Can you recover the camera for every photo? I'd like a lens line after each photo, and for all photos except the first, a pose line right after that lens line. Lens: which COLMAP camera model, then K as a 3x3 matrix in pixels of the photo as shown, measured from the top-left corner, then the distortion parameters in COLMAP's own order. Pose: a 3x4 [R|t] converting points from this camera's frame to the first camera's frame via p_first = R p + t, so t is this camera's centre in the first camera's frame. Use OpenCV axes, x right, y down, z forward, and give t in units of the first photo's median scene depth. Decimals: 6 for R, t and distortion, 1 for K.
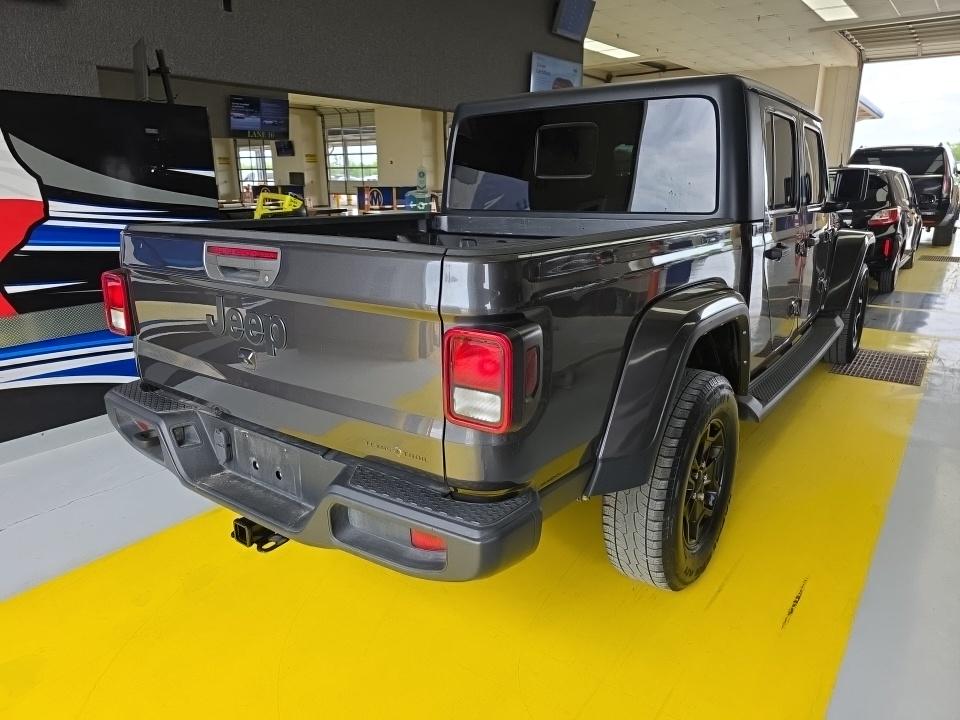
lens RADIAL K [[663.5, 0, 479.3], [0, 663.5, 356.9], [0, 0, 1]] dist [0.025278, -0.002066]
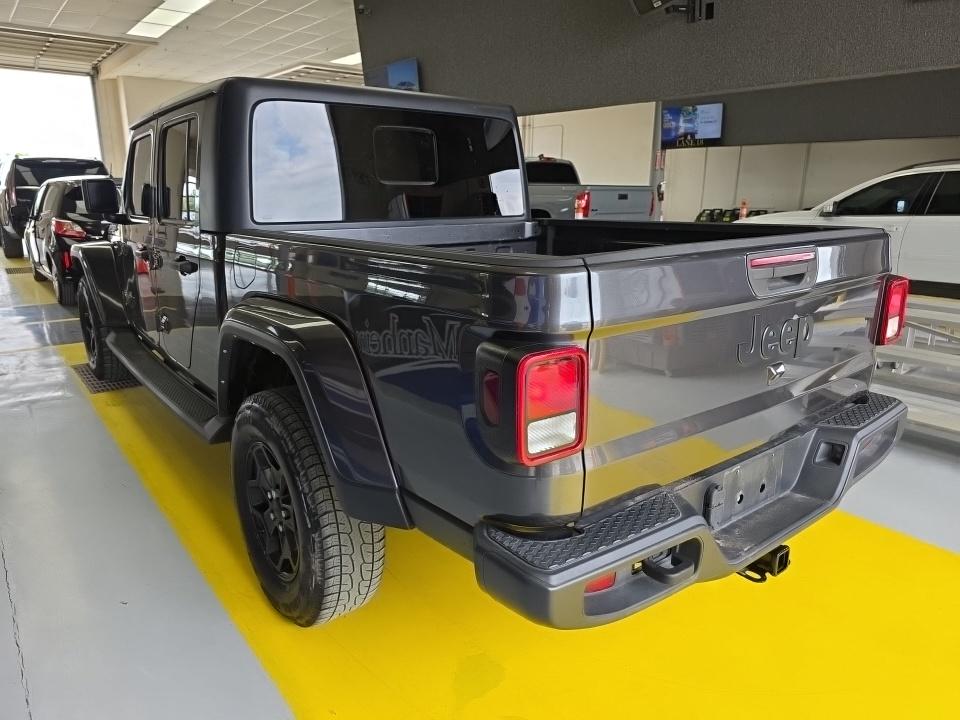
lens RADIAL K [[663.5, 0, 476.8], [0, 663.5, 356.8], [0, 0, 1]] dist [0.025278, -0.002066]
pose [[0.247970, -0.235097, 0.939809, -0.874941], [0.255386, 0.951655, 0.170677, -0.186720], [-0.934499, 0.197692, 0.296022, 0.740178]]
